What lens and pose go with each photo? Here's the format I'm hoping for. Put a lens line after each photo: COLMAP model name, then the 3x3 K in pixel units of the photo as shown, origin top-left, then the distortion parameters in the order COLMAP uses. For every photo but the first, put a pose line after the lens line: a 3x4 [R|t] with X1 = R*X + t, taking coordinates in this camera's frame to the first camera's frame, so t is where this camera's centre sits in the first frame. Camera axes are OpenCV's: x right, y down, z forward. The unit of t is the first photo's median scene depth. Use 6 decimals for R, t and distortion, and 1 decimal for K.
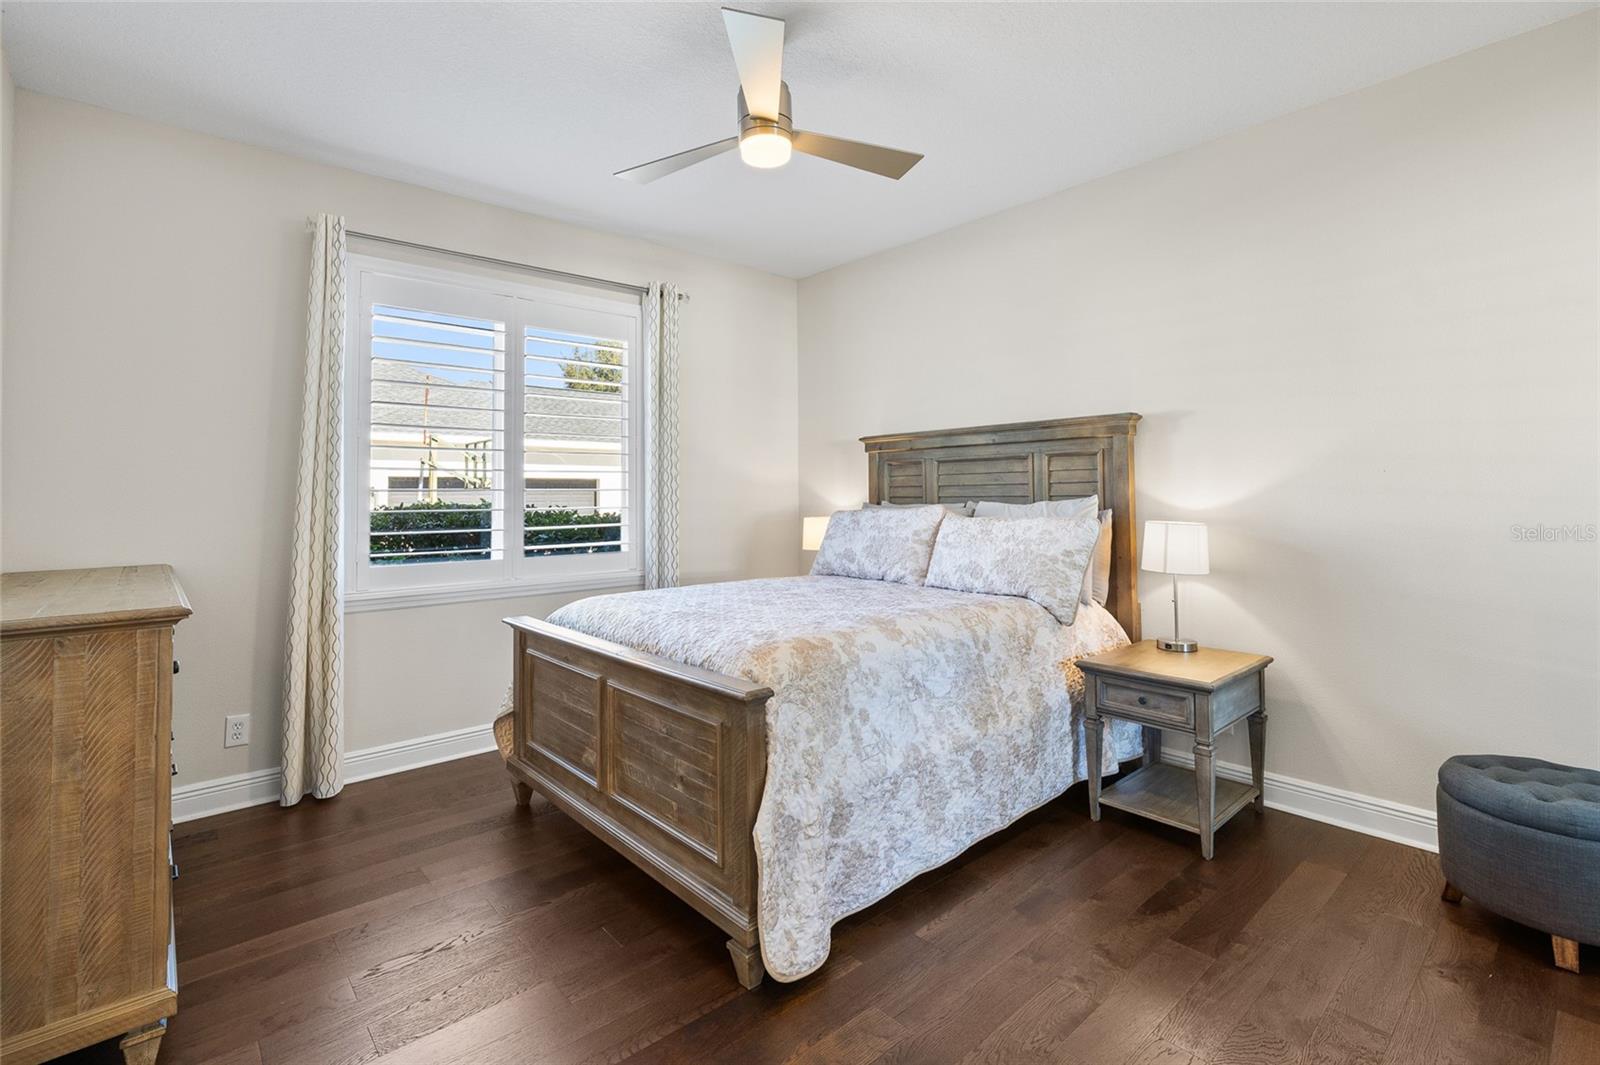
lens RADIAL K [[727.7, 0, 797.8], [0, 727.7, 476.5], [0, 0, 1]] dist [0.001415, 0.000217]
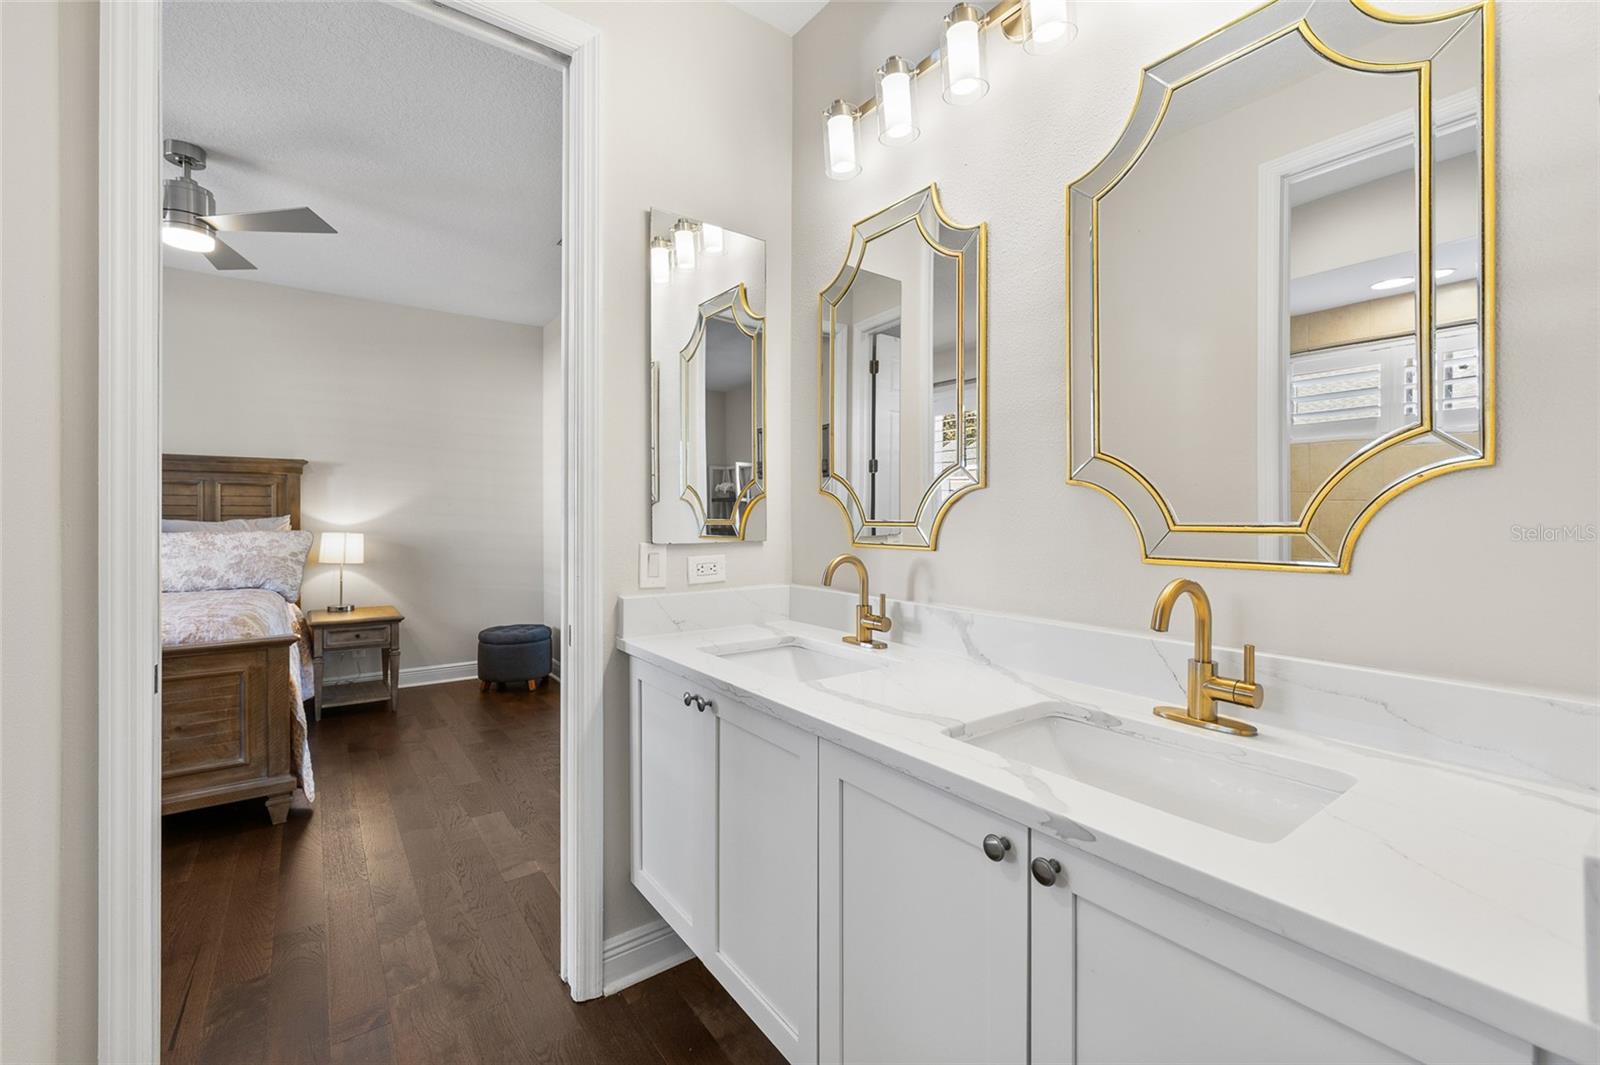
lens RADIAL K [[677.4, 0, 800.1], [0, 677.4, 517.4], [0, 0, 1]] dist [0.001457, 0.000561]
pose [[0.096375, 0.007493, 0.995317, -0.870376], [-0.033996, 0.999413, -0.004232, 0.001029], [-0.994764, -0.033429, 0.096573, -0.152117]]
